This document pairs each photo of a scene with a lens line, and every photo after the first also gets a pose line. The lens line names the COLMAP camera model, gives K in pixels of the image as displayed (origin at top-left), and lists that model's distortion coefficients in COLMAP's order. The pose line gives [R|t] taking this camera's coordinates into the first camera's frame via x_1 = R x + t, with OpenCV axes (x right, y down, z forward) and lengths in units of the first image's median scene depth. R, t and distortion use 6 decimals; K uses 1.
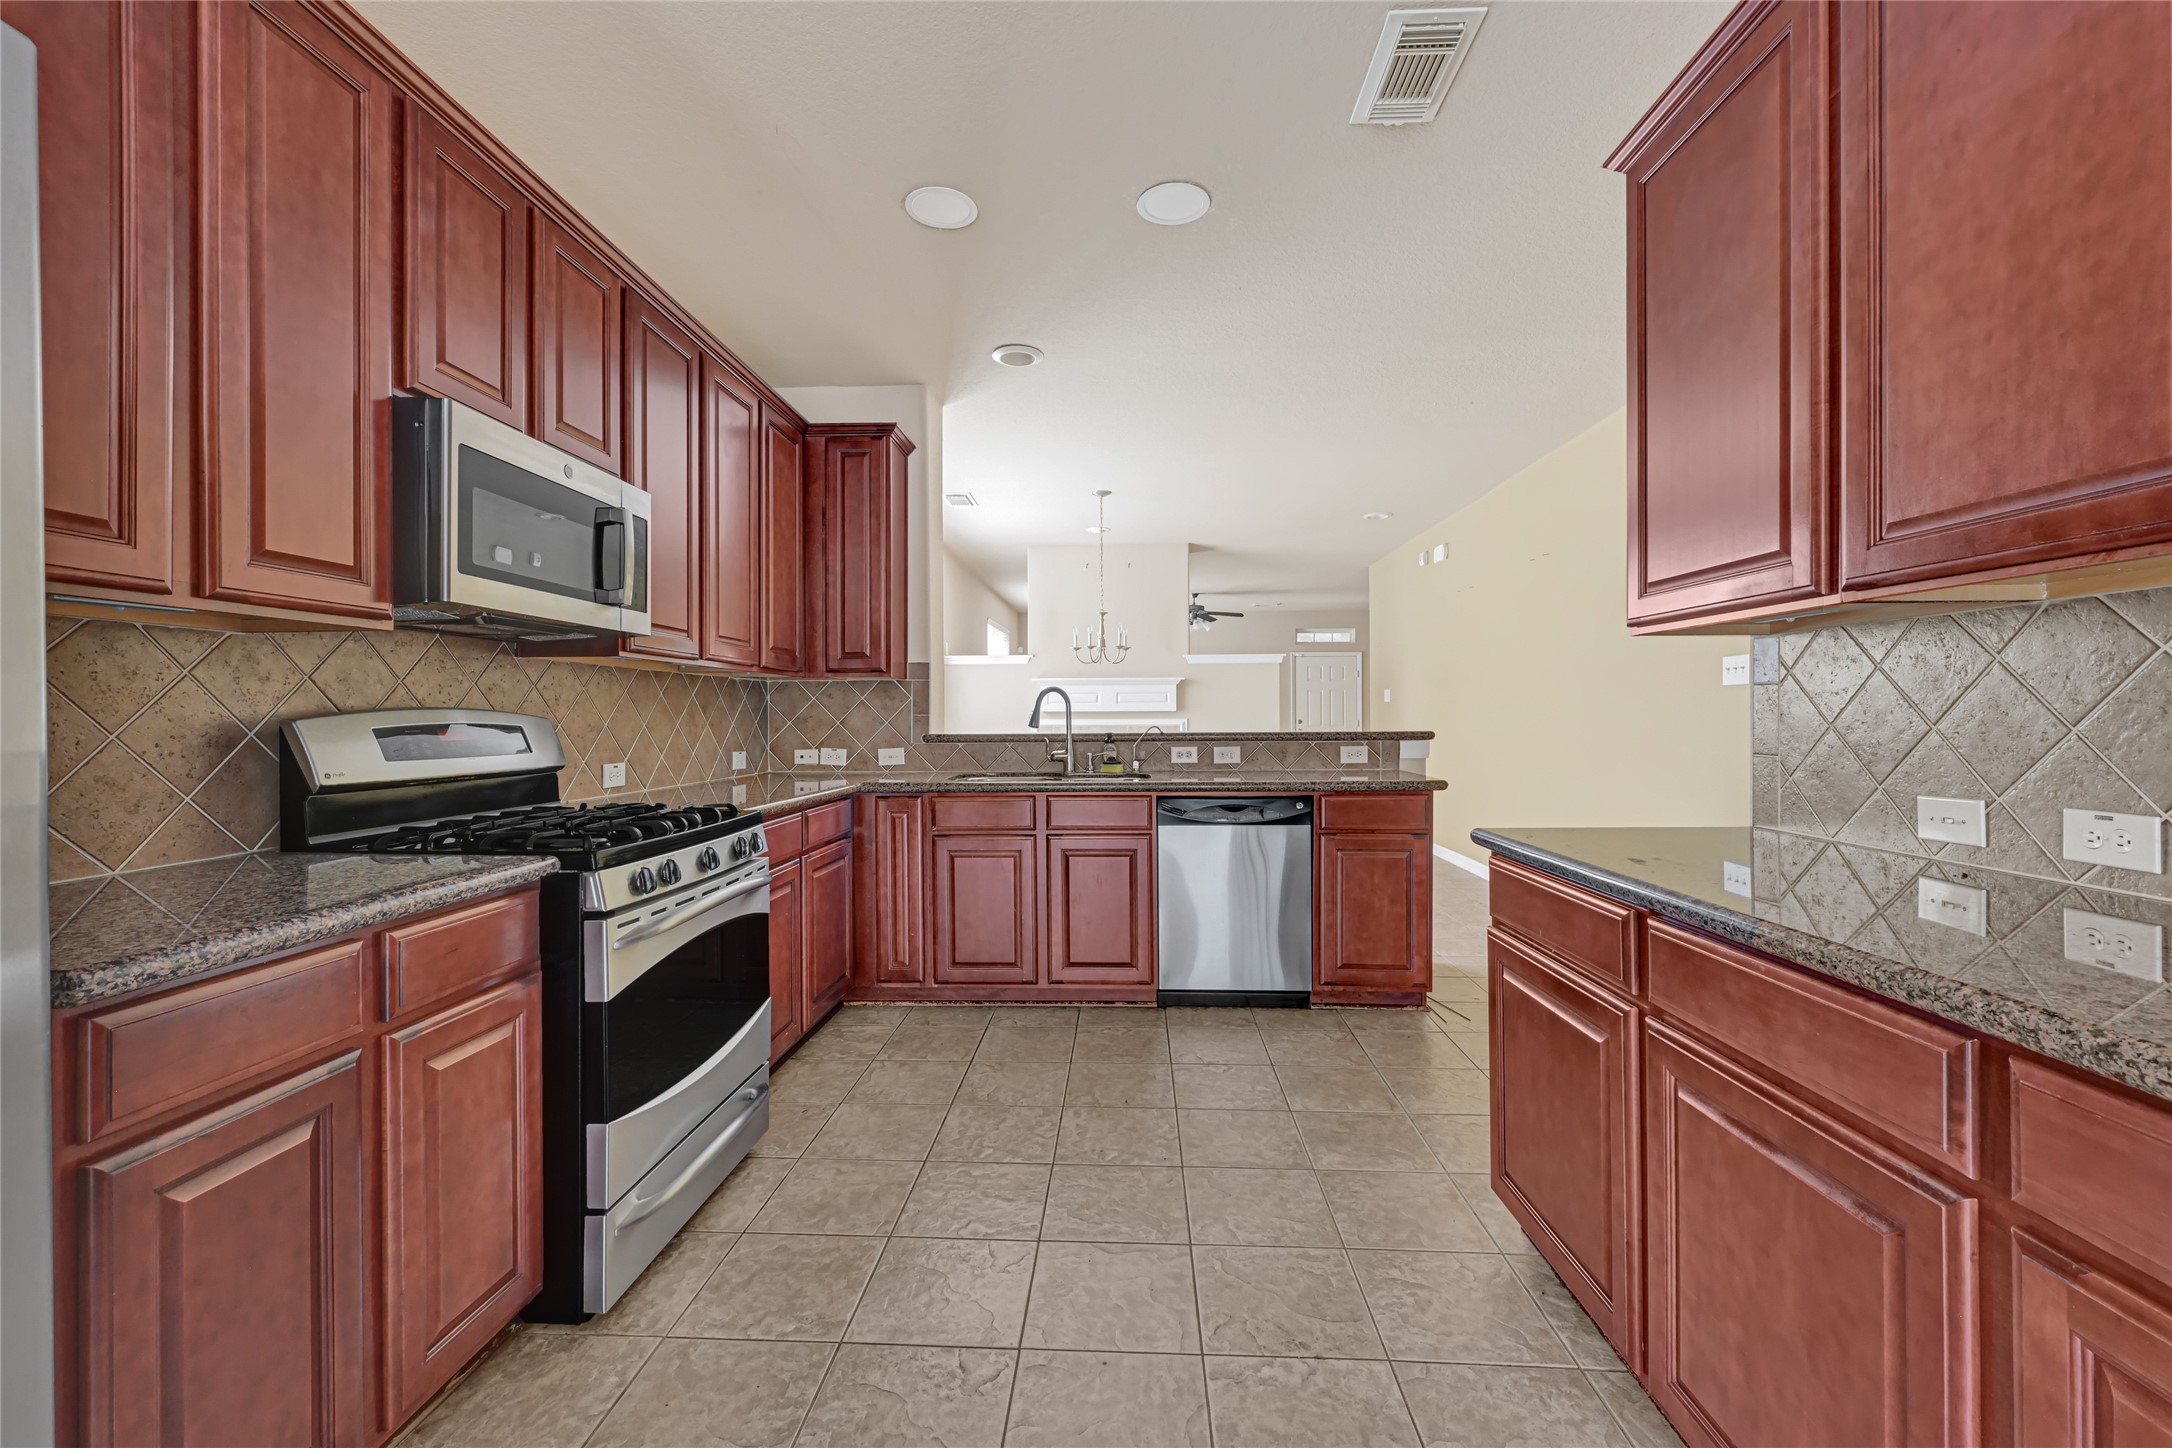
lens RADIAL K [[884.0, 0, 1089.6], [0, 884.0, 720.3], [0, 0, 1]] dist [-0.000192, 0.000054]
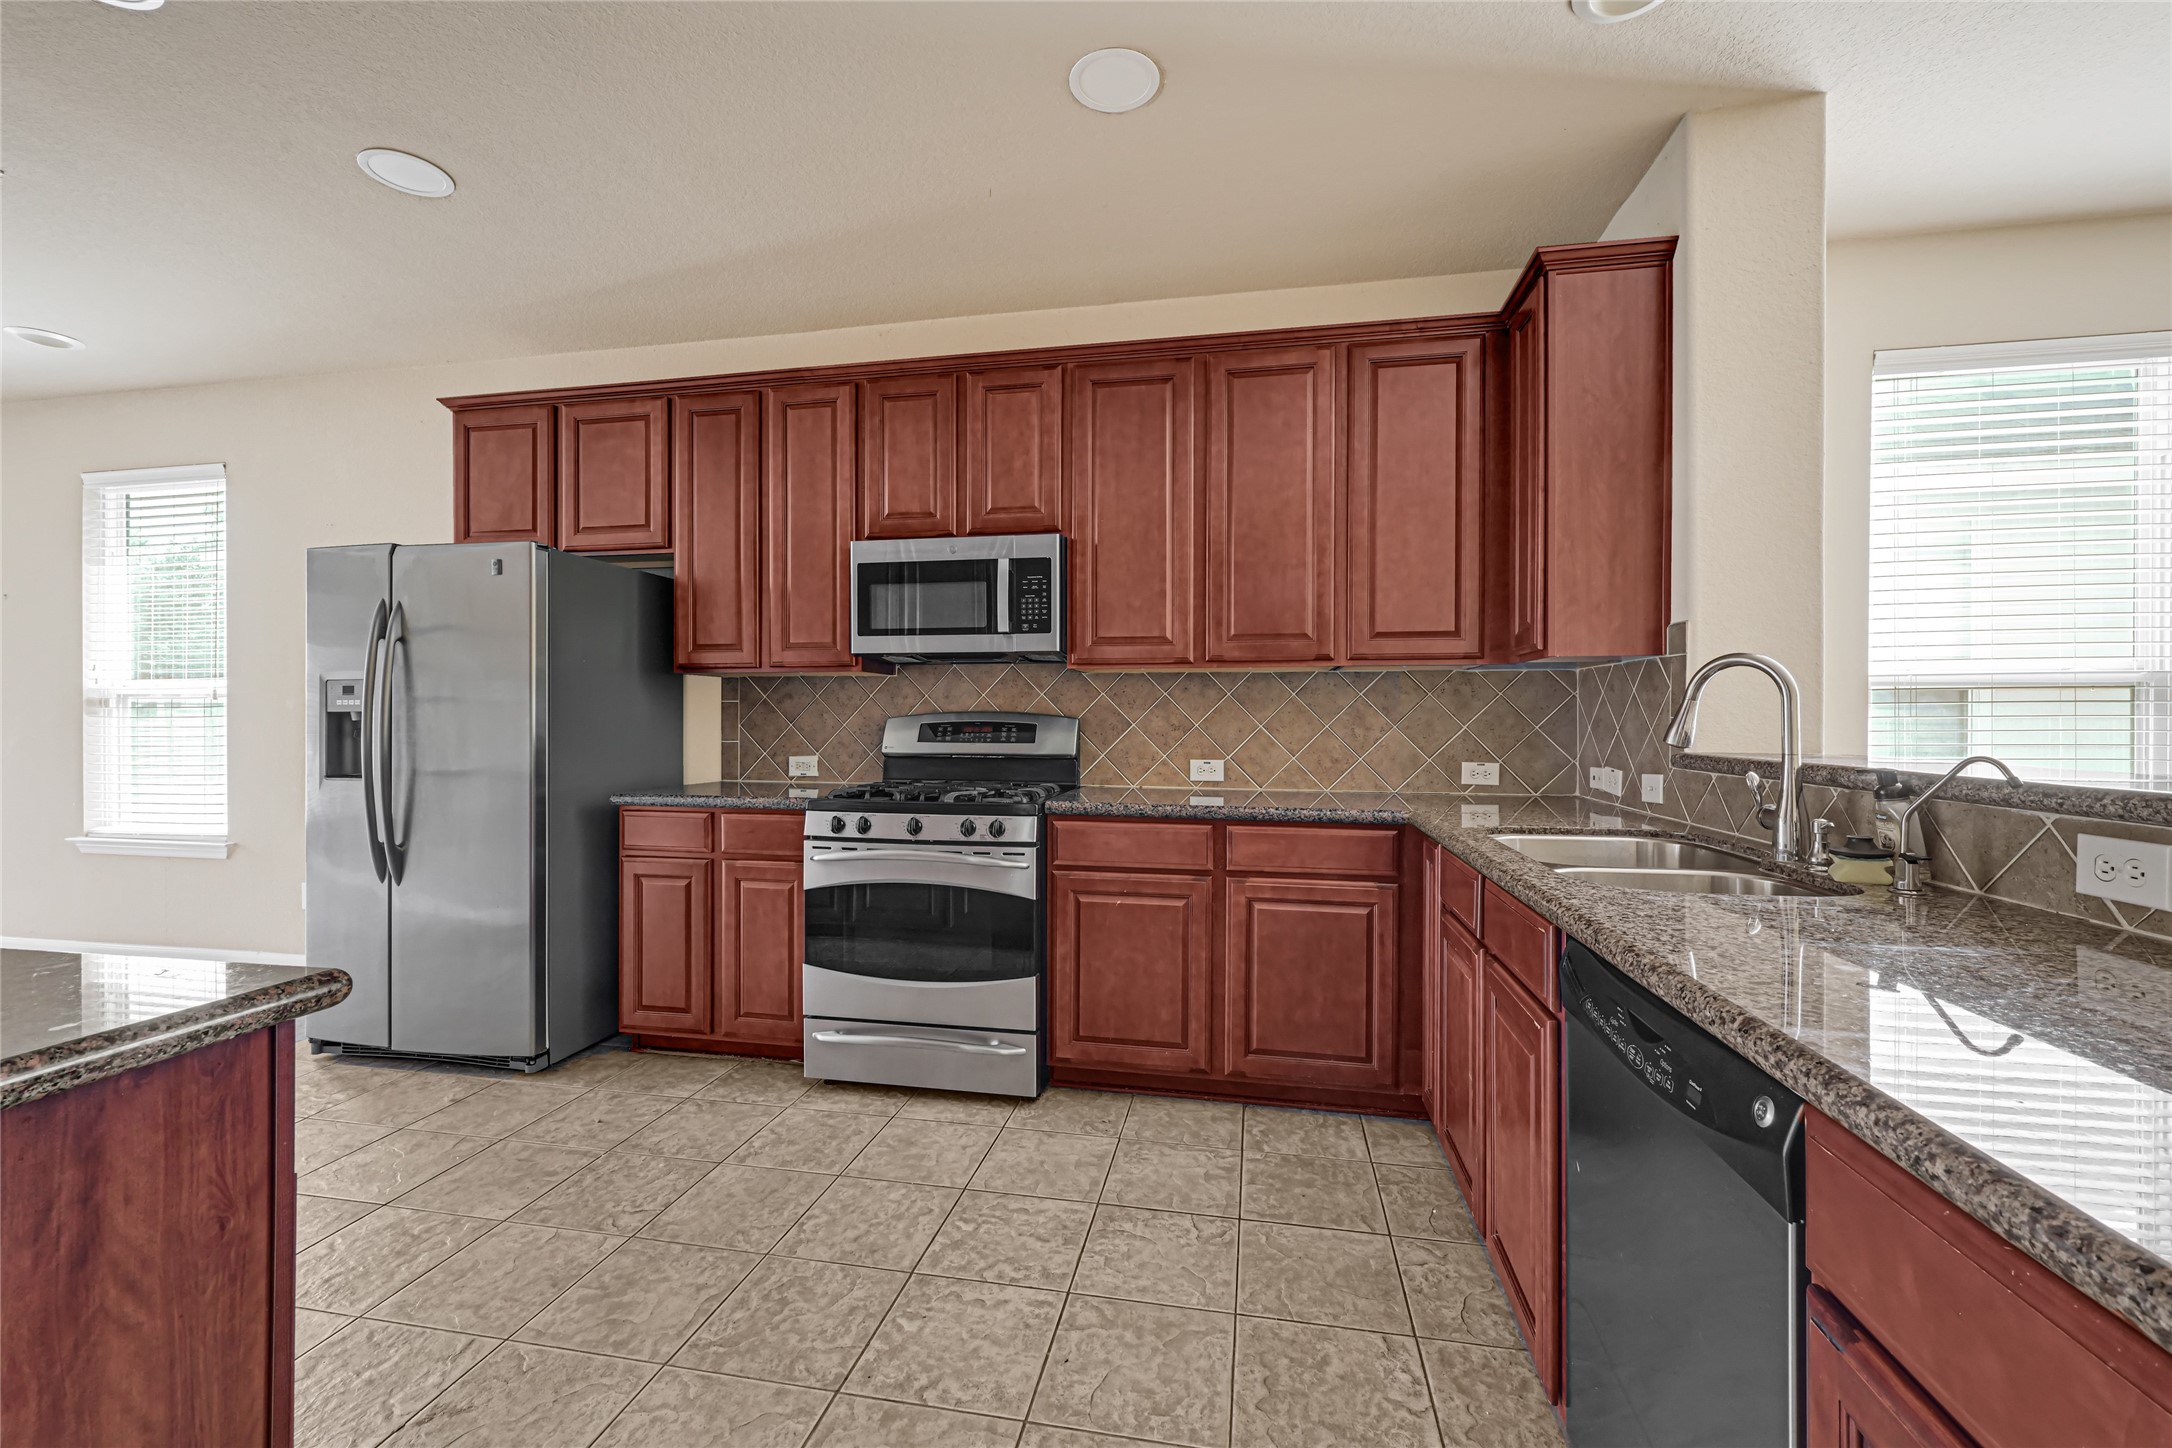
lens RADIAL K [[878.5, 0, 1087.6], [0, 878.5, 726.1], [0, 0, 1]] dist [0.000623, 0.000262]
pose [[-0.141282, 0.012145, -0.989895, 0.472675], [-0.006990, 0.999888, 0.013265, -0.006030], [0.989945, 0.008794, -0.141181, 0.826374]]
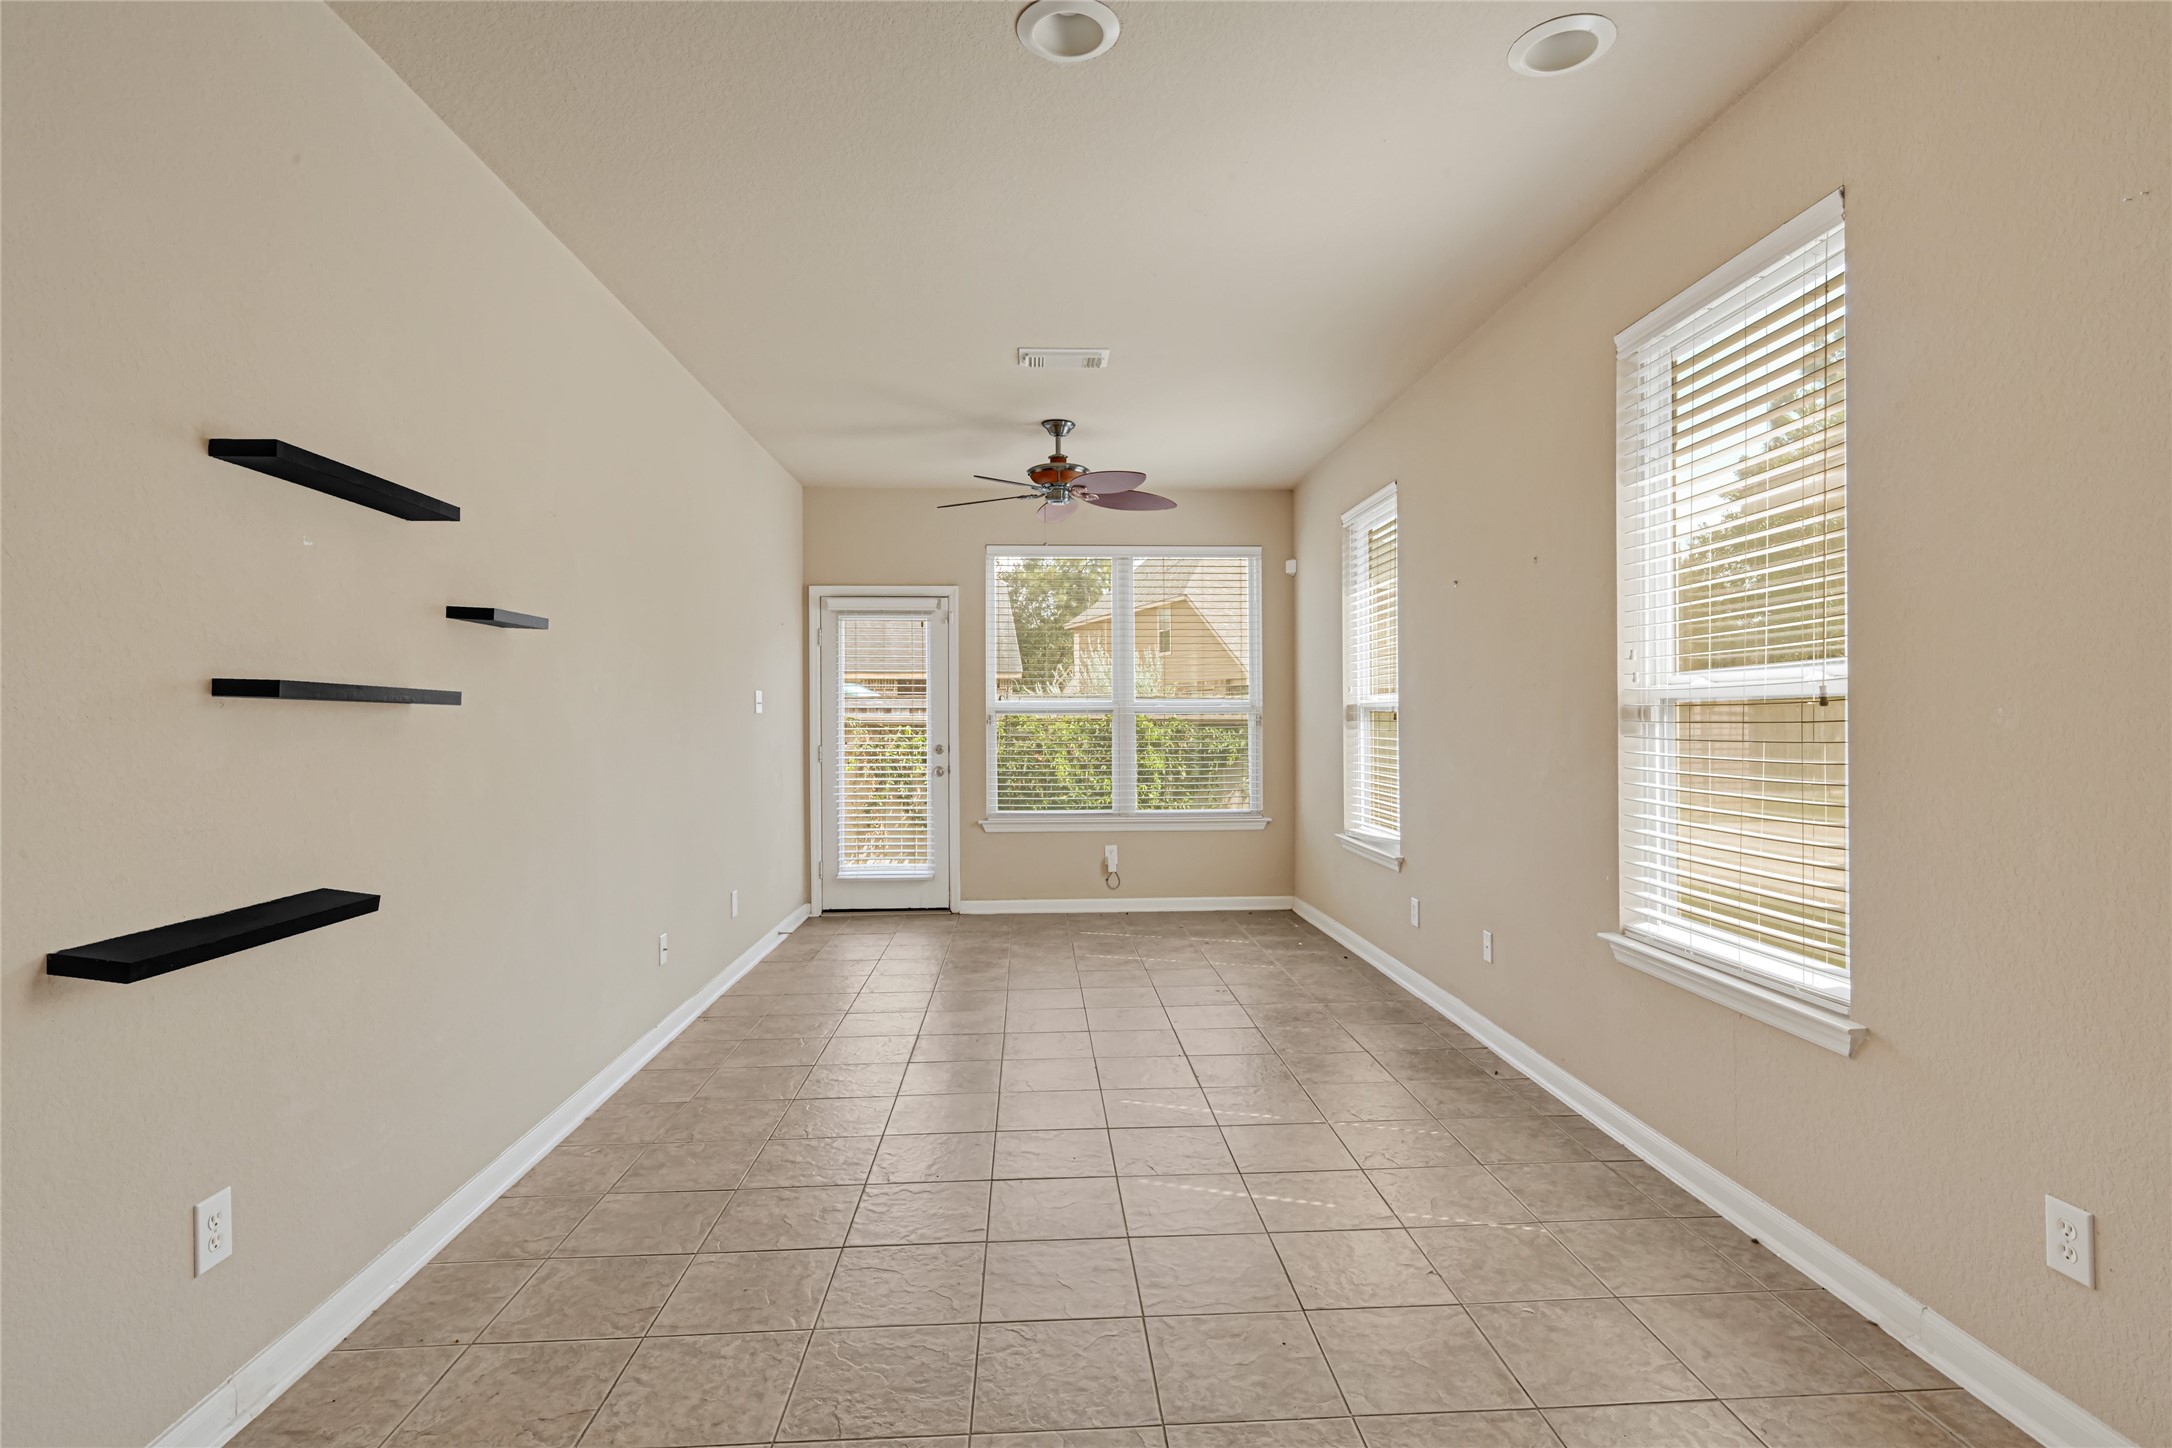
lens RADIAL K [[1056.6, 0, 1088.4], [0, 1056.6, 717.8], [0, 0, 1]] dist [-0.000700, 0.000002]
pose [[-0.994271, 0.012382, -0.106171, 0.007027], [0.011672, 0.999905, 0.007306, -0.020187], [0.106252, 0.006025, -0.994321, 0.122957]]
